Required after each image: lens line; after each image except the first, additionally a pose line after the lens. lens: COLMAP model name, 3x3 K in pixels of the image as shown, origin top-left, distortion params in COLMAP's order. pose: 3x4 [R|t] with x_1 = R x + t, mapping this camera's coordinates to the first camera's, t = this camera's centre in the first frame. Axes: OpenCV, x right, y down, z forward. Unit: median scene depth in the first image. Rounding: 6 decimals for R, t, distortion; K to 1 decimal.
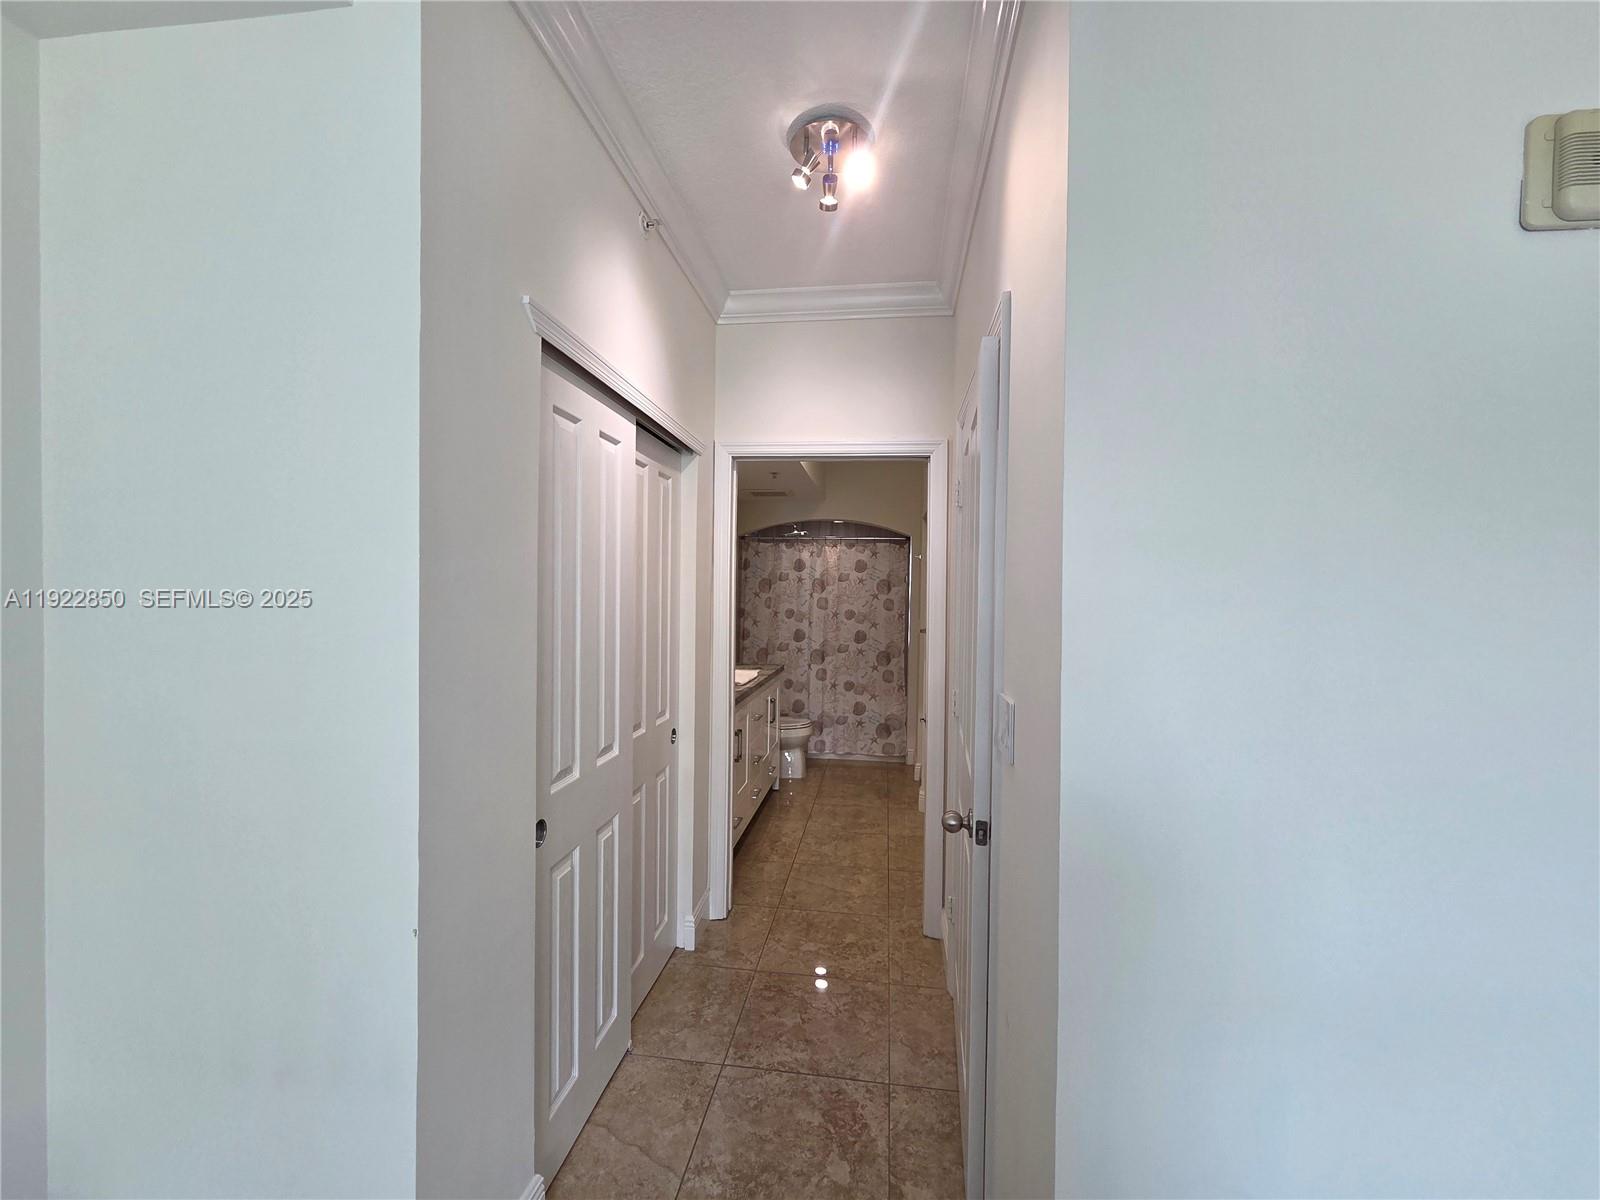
lens RADIAL K [[655.9, 0, 802.0], [0, 655.9, 603.1], [0, 0, 1]] dist [0.002700, -0.000106]
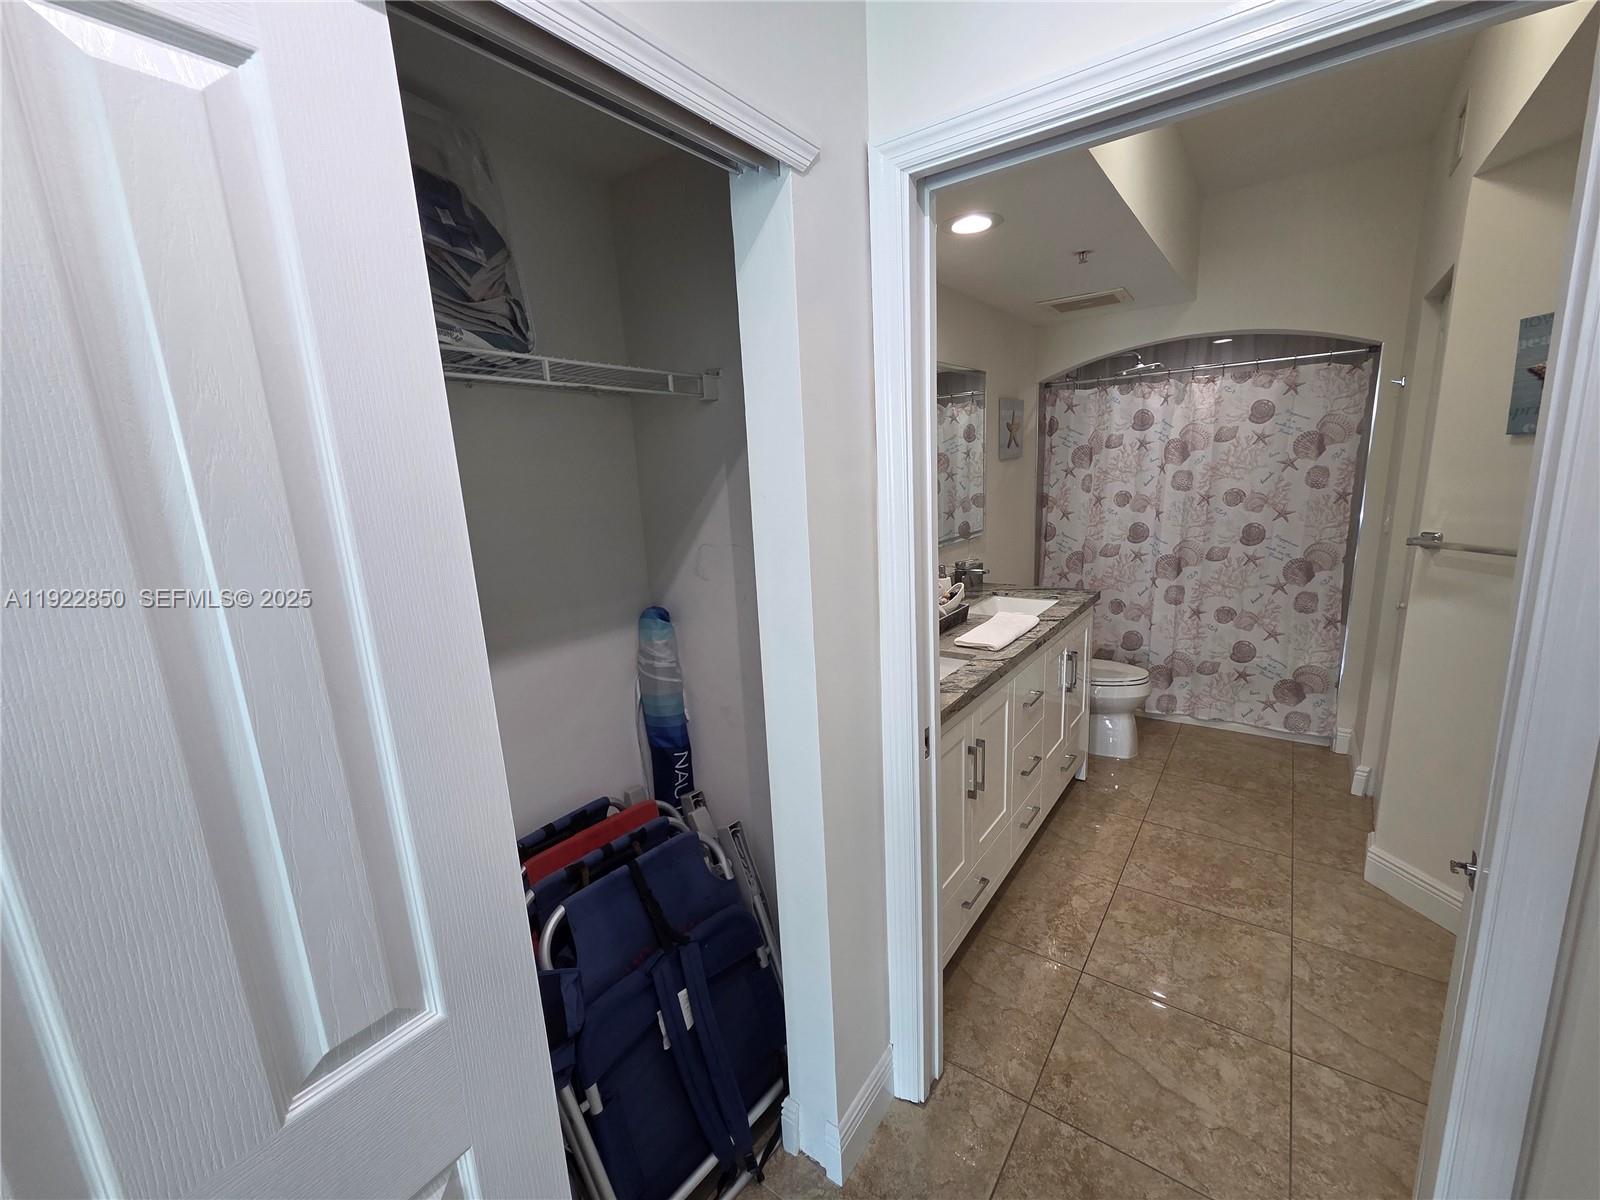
lens RADIAL K [[655.9, 0, 802.0], [0, 655.9, 603.1], [0, 0, 1]] dist [0.002700, -0.000106]
pose [[0.873801, 0.038680, -0.484743, 0.022841], [0.057313, 0.981692, 0.181647, -0.019079], [0.482894, -0.186505, 0.855587, 0.281741]]
